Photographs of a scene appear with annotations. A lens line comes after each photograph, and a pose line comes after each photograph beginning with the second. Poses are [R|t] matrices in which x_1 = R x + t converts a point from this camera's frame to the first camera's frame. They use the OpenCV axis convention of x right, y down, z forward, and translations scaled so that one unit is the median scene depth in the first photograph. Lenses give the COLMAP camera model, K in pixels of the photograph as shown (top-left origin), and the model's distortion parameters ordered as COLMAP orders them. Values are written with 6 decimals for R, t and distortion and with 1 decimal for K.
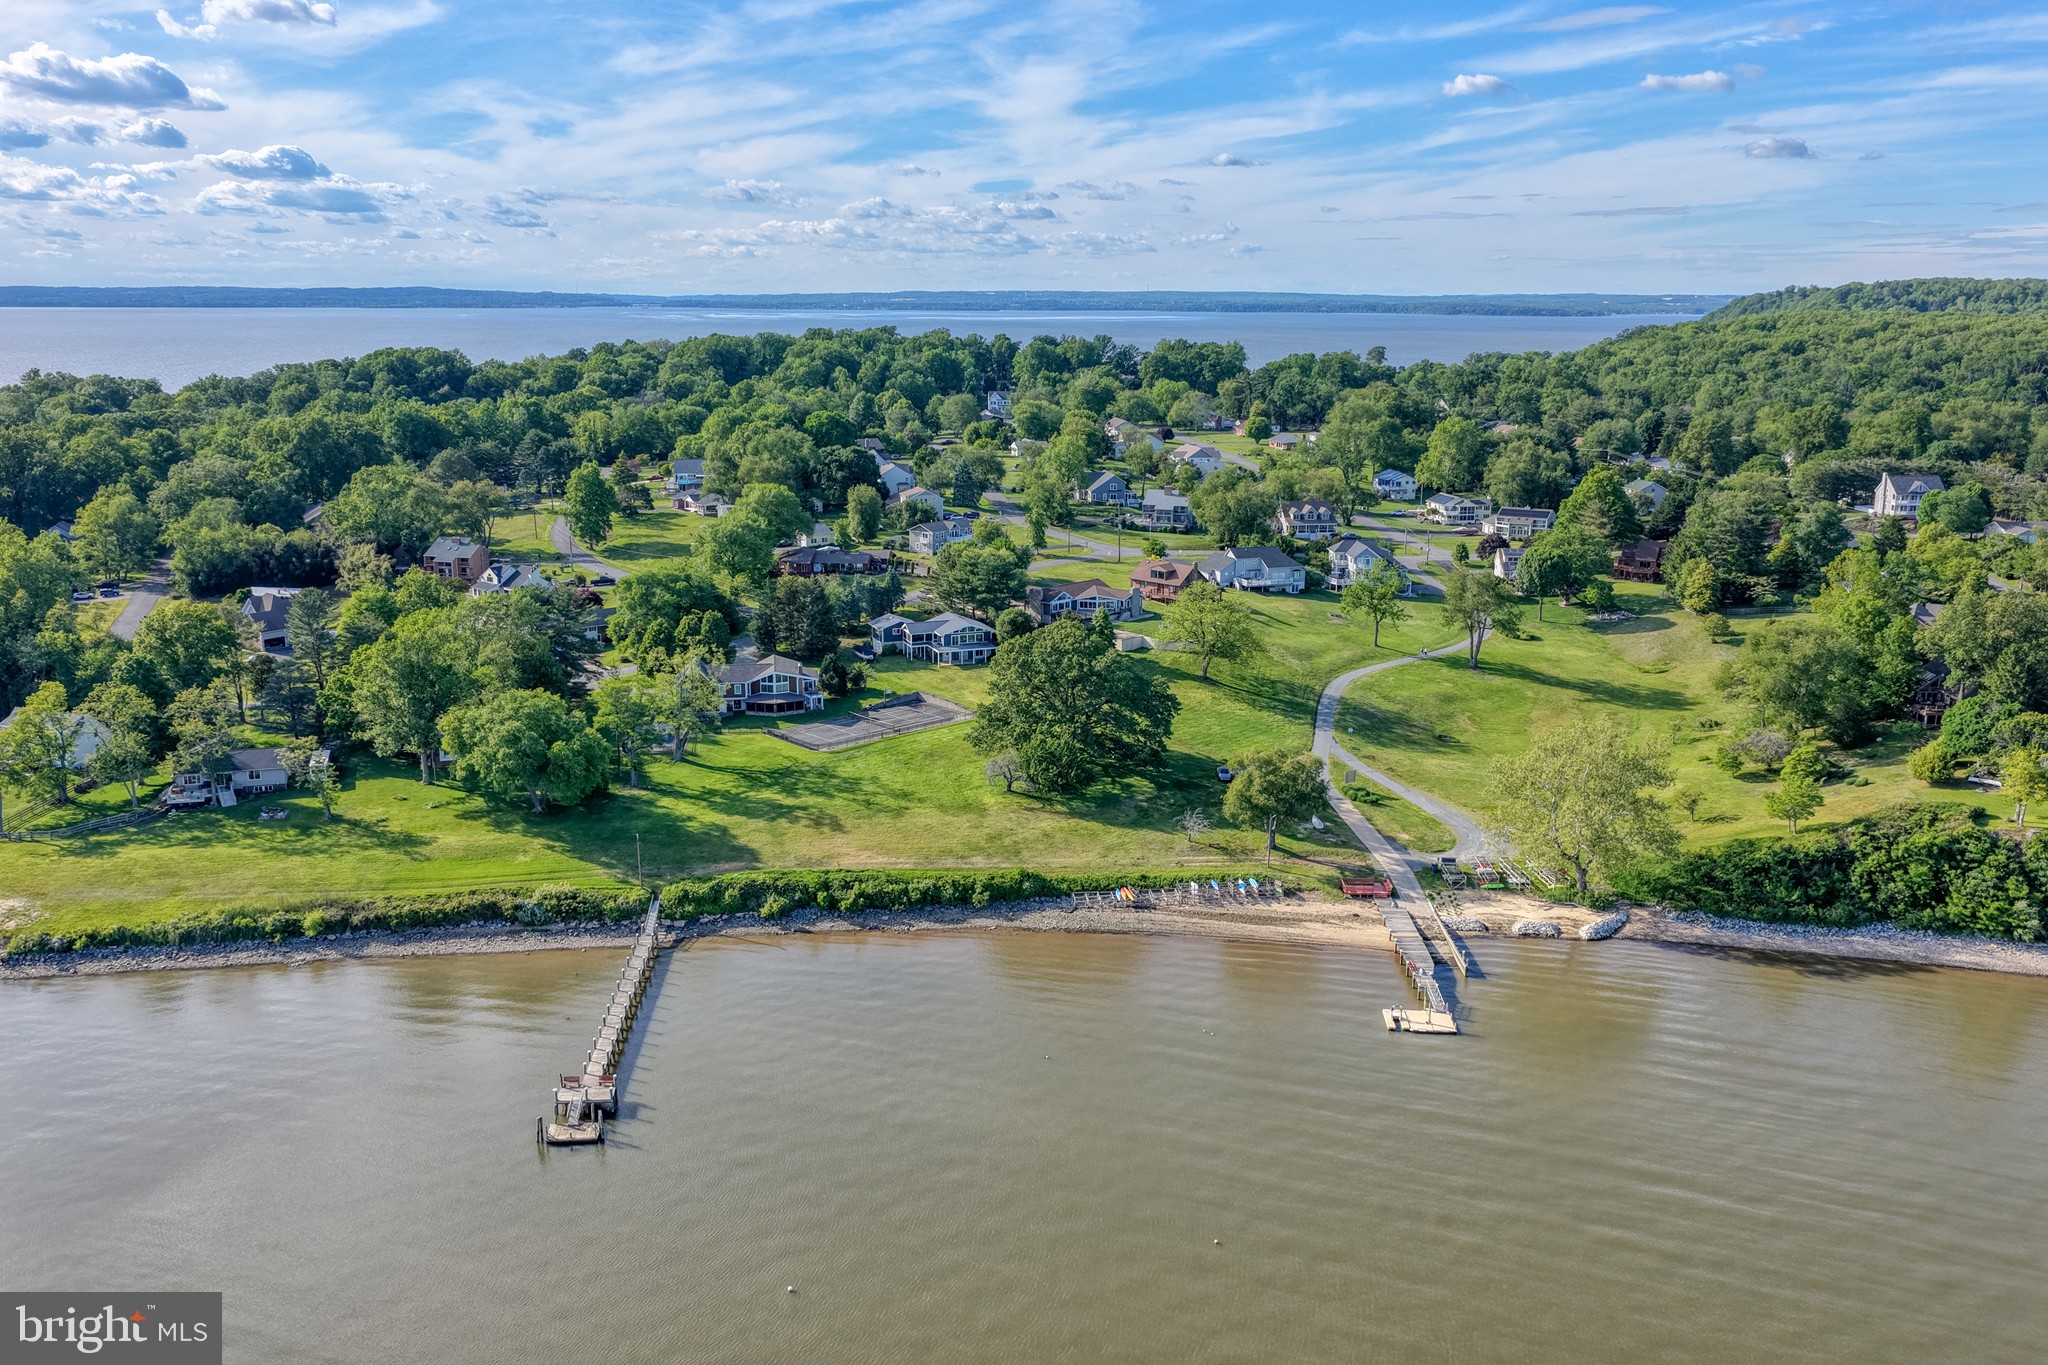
lens RADIAL K [[2065.2, 0, 1043.5], [0, 2065.2, 681.8], [0, 0, 1]] dist [-0.027318, 0.102780]
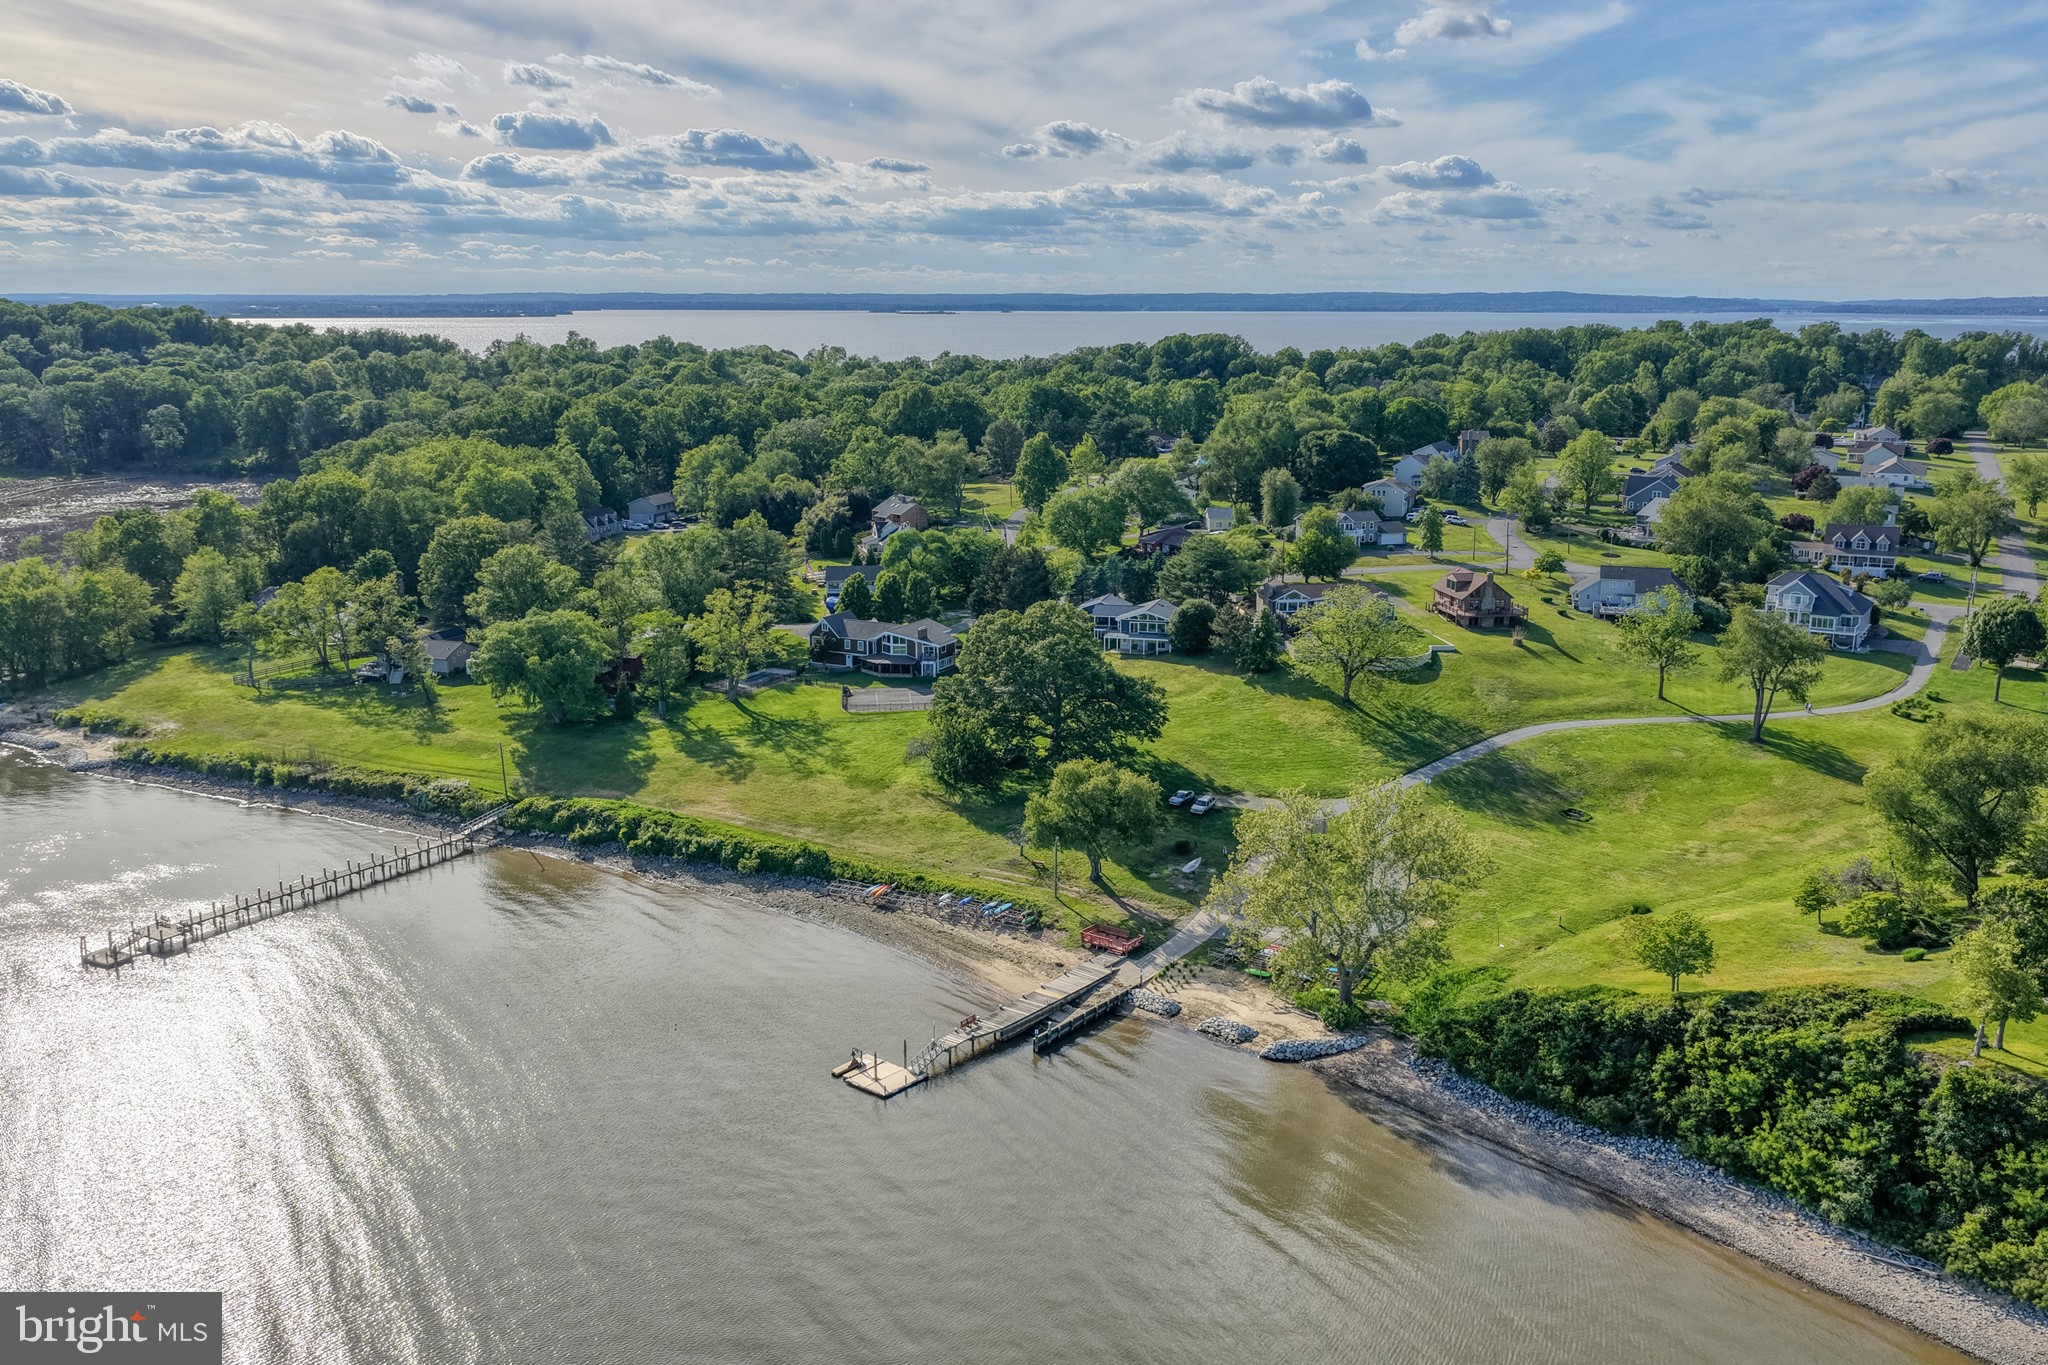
lens RADIAL K [[2065.2, 0, 1043.5], [0, 2065.2, 681.8], [0, 0, 1]] dist [-0.027318, 0.102780]
pose [[0.746293, 0.116087, -0.655416, 0.193070], [-0.124016, 0.991683, 0.034434, -0.008210], [0.653962, 0.055584, 0.754483, 0.100406]]
